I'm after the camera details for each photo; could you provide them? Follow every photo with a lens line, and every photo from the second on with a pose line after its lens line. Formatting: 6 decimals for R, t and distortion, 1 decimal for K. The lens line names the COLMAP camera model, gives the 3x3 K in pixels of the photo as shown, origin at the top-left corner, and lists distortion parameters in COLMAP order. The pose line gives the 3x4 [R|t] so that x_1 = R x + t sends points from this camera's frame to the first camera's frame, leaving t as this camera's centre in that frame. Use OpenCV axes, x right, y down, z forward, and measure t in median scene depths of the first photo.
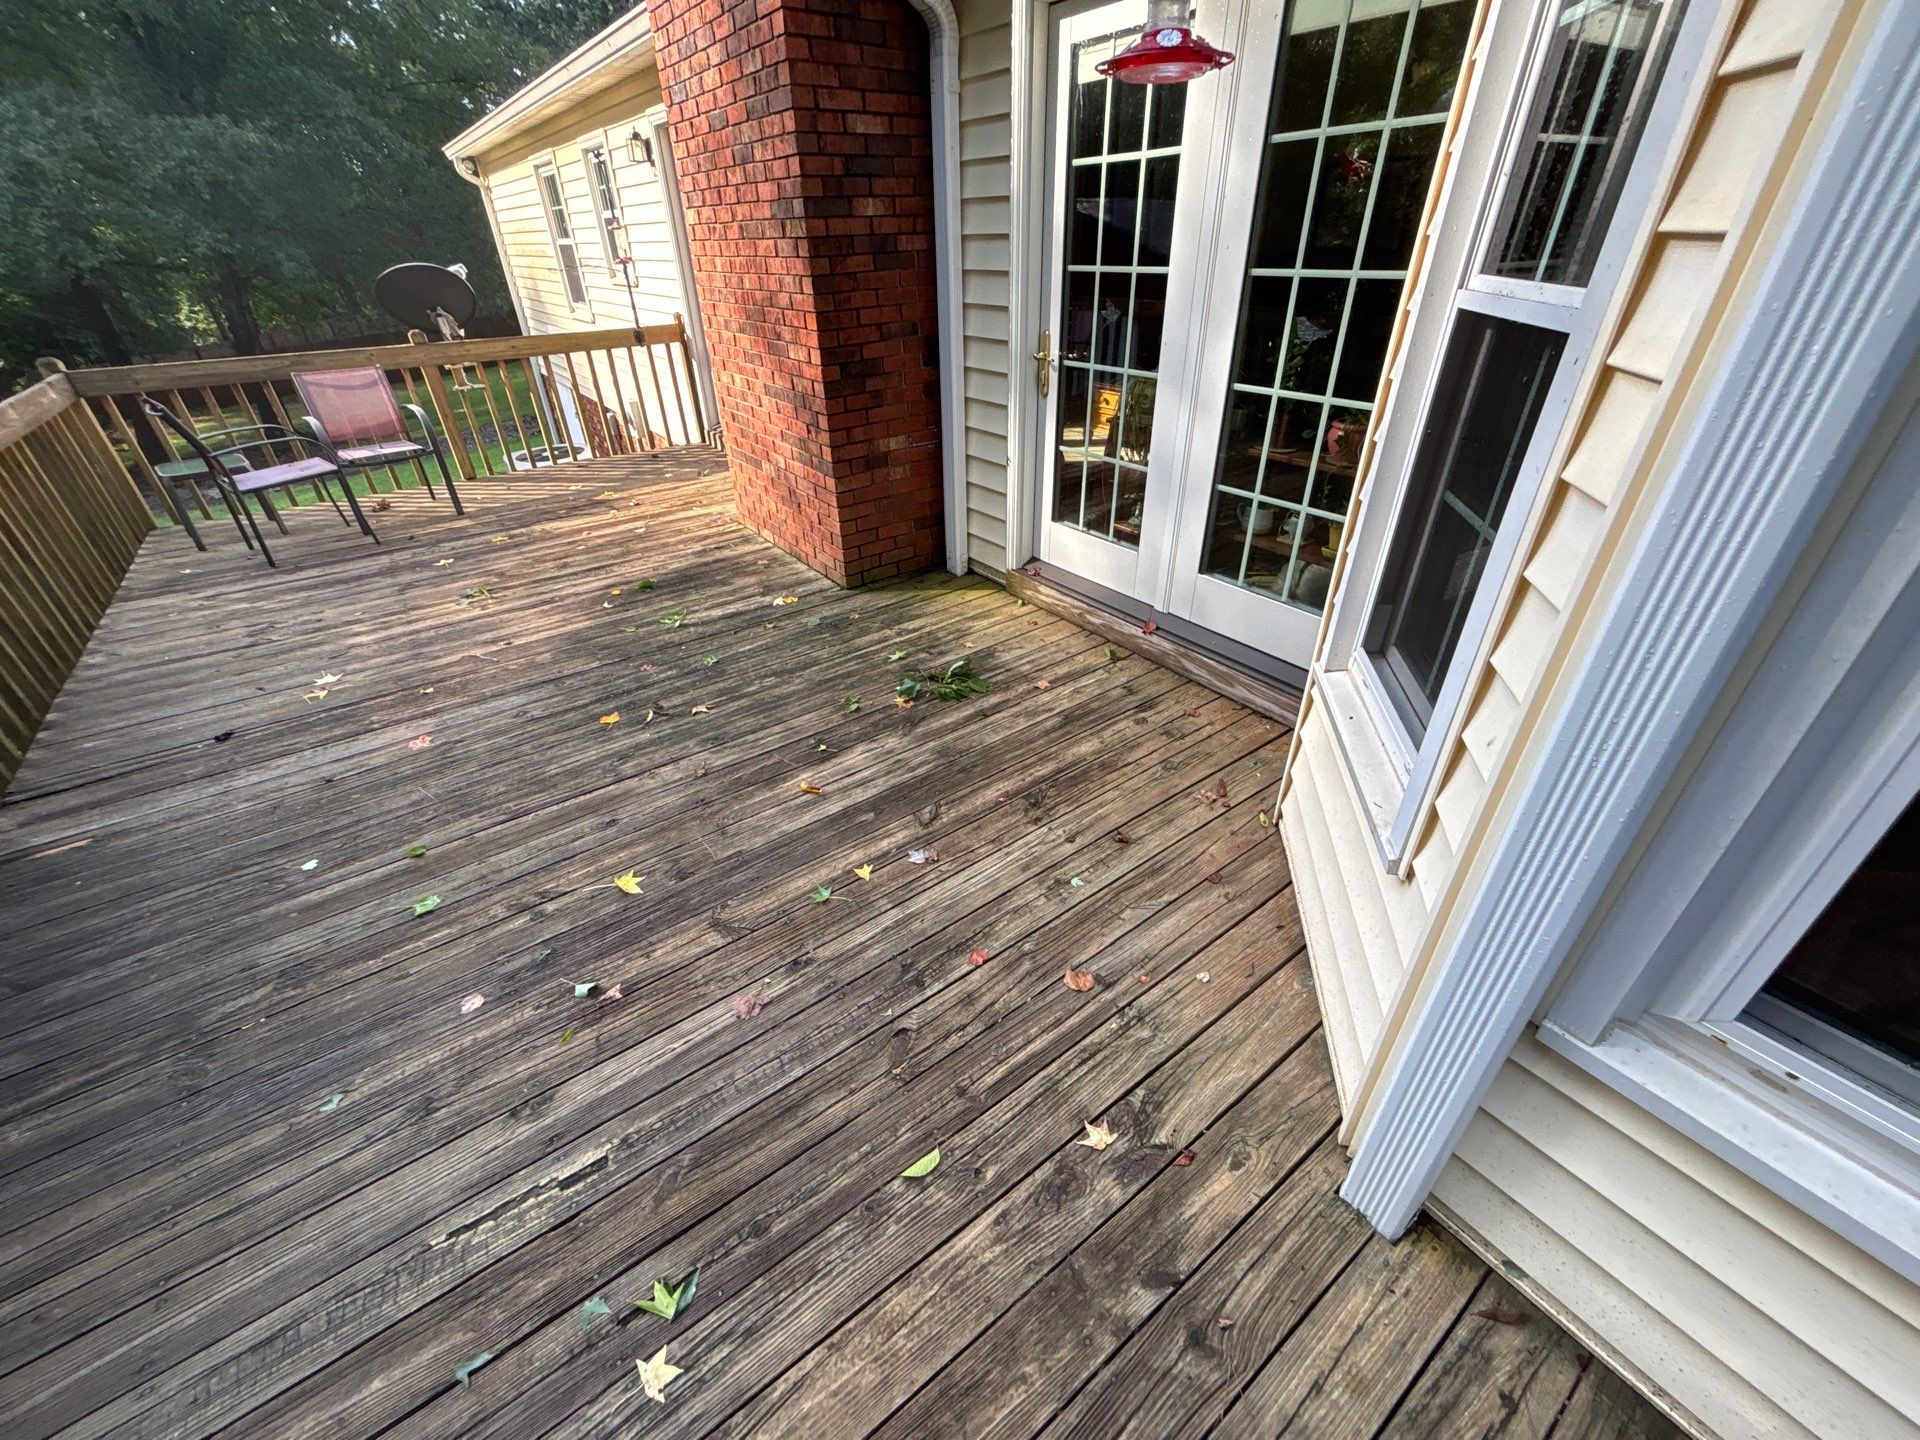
lens RADIAL K [[769.8, 0, 958.3], [0, 769.8, 722.0], [0, 0, 1]] dist [-0.002993, -0.000112]
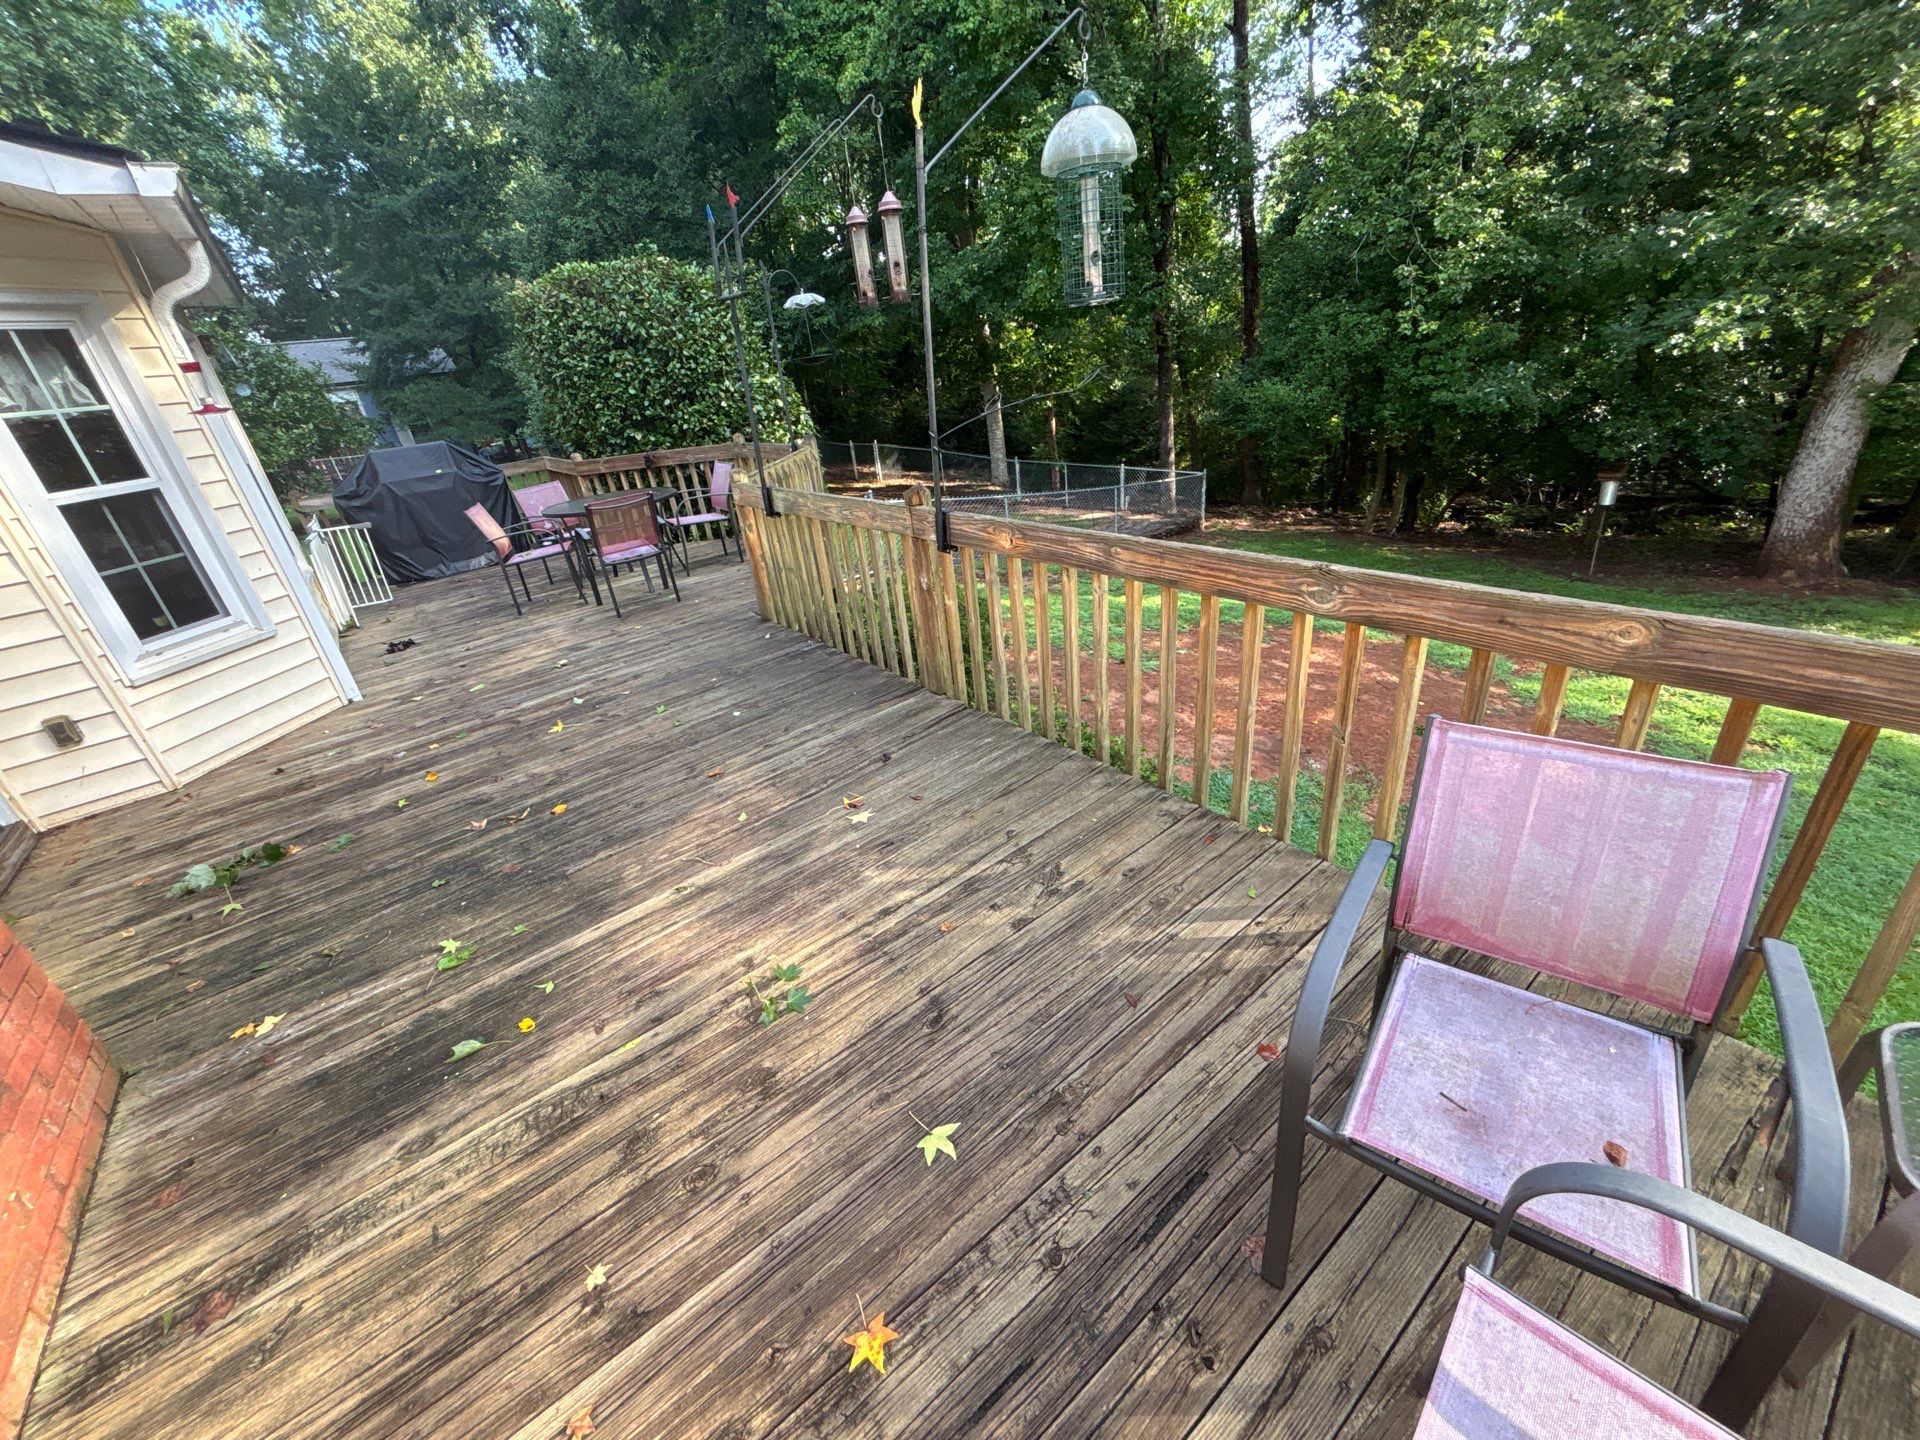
lens RADIAL K [[769.8, 0, 955.8], [0, 769.8, 727.4], [0, 0, 1]] dist [-0.002993, -0.000112]
pose [[-0.990418, 0.134454, 0.031545, -0.838556], [0.096465, 0.510059, 0.854713, -0.755294], [0.098829, 0.849566, -0.518142, 1.198078]]
